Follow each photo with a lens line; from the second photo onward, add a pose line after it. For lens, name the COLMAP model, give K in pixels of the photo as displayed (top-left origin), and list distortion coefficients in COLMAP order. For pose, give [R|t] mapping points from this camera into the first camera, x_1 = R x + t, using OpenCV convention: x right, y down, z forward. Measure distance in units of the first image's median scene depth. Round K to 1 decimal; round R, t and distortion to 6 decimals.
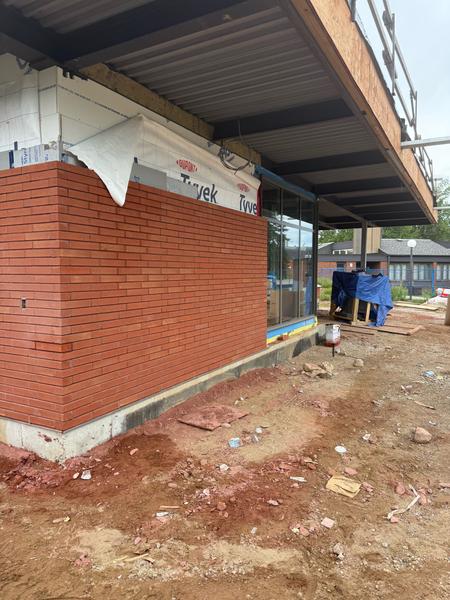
lens RADIAL K [[425.6, 0, 227.0], [0, 425.6, 296.4], [0, 0, 1]] dist [0.003805, -0.013165]
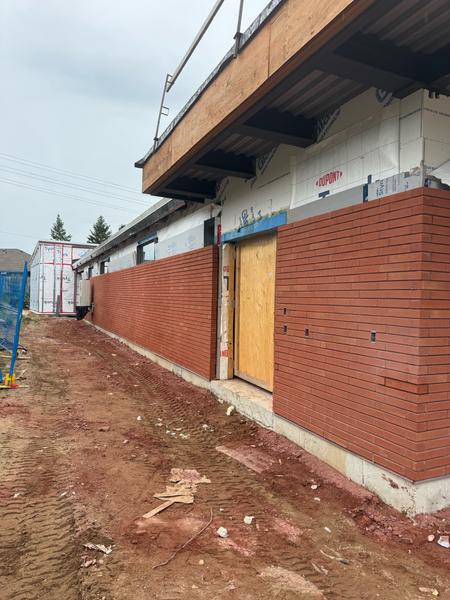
lens RADIAL K [[425.6, 0, 223.8], [0, 425.6, 303.4], [0, 0, 1]] dist [0.003805, -0.013165]
pose [[0.792567, 0.027022, -0.609186, -0.160475], [-0.062232, 0.997386, -0.036724, -0.002326], [0.606602, 0.067017, 0.792176, 0.013494]]
